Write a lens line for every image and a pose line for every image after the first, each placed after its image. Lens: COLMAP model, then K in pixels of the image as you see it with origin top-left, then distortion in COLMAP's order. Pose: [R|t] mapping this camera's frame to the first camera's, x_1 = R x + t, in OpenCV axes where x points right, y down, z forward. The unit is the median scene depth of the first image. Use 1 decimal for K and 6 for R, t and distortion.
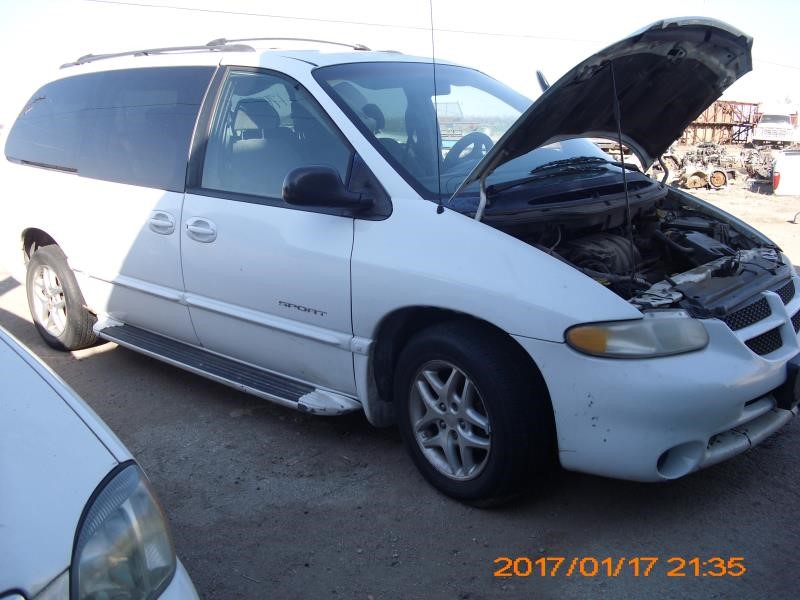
lens RADIAL K [[850.5, 0, 400.0], [0, 850.5, 300.0], [0, 0, 1]] dist [-0.256922, 0.301299]
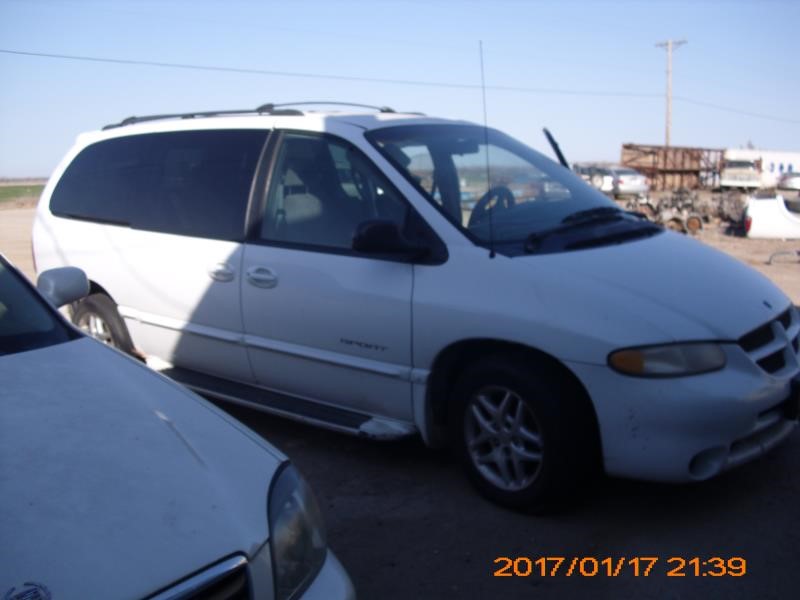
lens RADIAL K [[850.5, 0, 400.0], [0, 850.5, 300.0], [0, 0, 1]] dist [-0.256922, 0.301299]
pose [[0.999240, -0.017547, 0.034797, -0.105258], [0.019592, 0.998047, -0.059317, 0.018234], [-0.033688, 0.059954, 0.997633, -0.128494]]
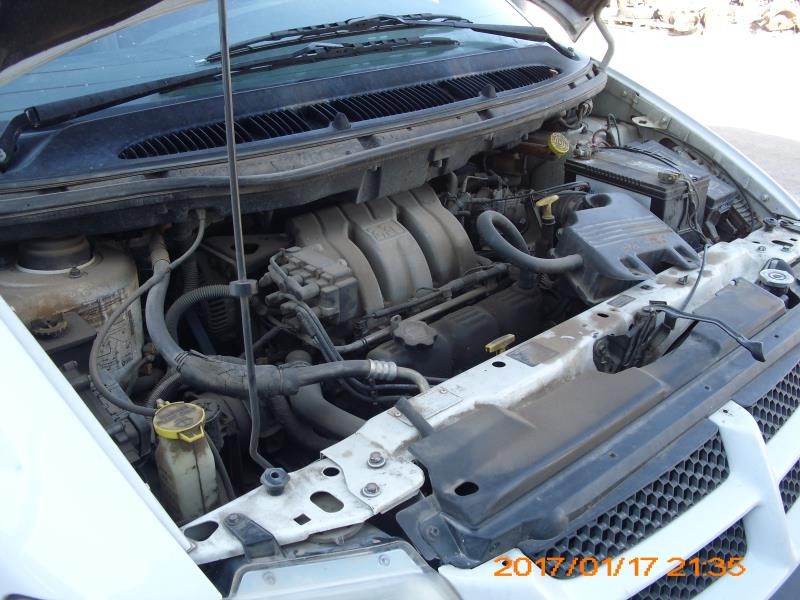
lens RADIAL K [[850.5, 0, 400.0], [0, 850.5, 300.0], [0, 0, 1]] dist [-0.256922, 0.301299]
pose [[0.994487, 0.060250, -0.085818, 0.294716], [-0.040914, 0.976529, 0.211464, -0.123799], [0.096544, -0.206787, 0.973611, 0.561730]]
